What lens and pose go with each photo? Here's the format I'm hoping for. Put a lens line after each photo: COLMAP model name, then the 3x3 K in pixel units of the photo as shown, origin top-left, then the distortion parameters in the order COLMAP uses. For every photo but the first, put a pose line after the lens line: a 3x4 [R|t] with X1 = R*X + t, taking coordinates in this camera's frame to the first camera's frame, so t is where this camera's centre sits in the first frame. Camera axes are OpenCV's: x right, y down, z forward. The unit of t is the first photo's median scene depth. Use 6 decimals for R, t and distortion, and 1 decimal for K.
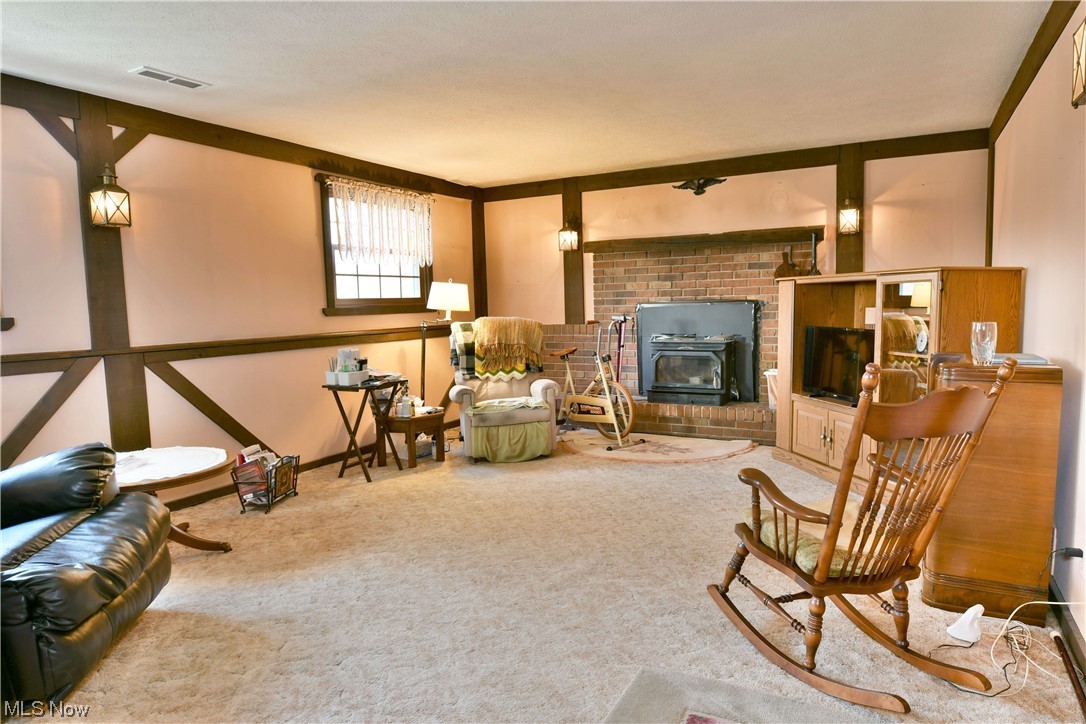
lens RADIAL K [[670.5, 0, 543.1], [0, 670.5, 360.9], [0, 0, 1]] dist [-0.013738, -0.001749]
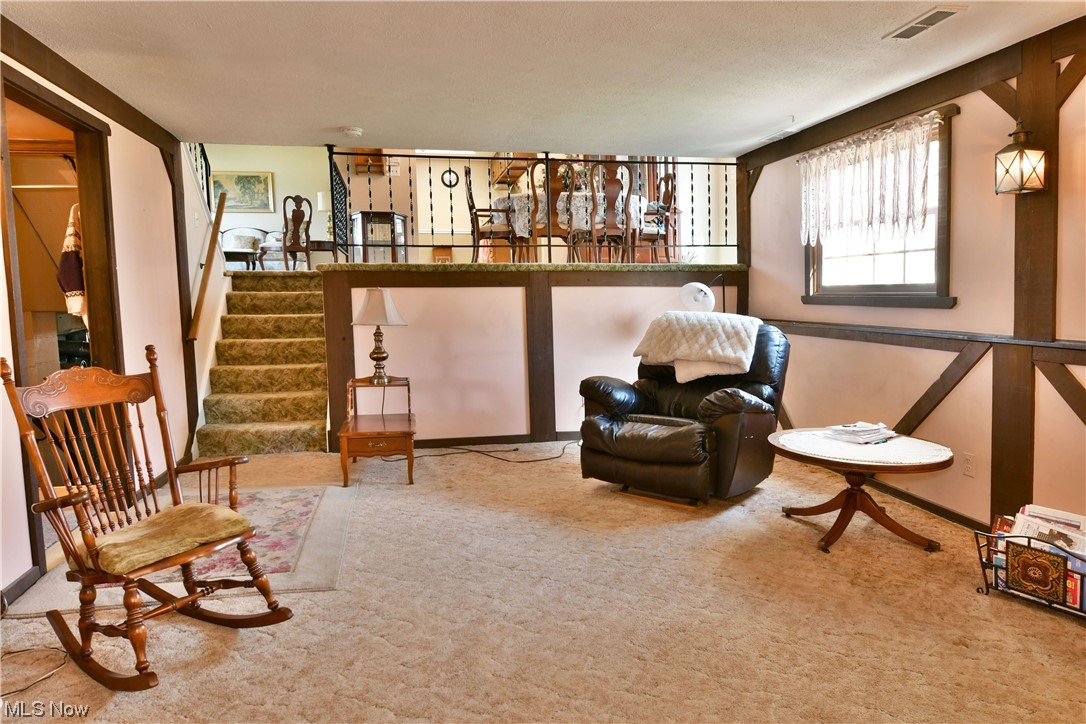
lens RADIAL K [[670.5, 0, 549.0], [0, 670.5, 361.3], [0, 0, 1]] dist [-0.013738, -0.001749]
pose [[-0.756280, 0.096696, -0.647063, 0.390016], [-0.032322, 0.982288, 0.184568, -0.134644], [0.653449, 0.160499, -0.739759, 1.332415]]
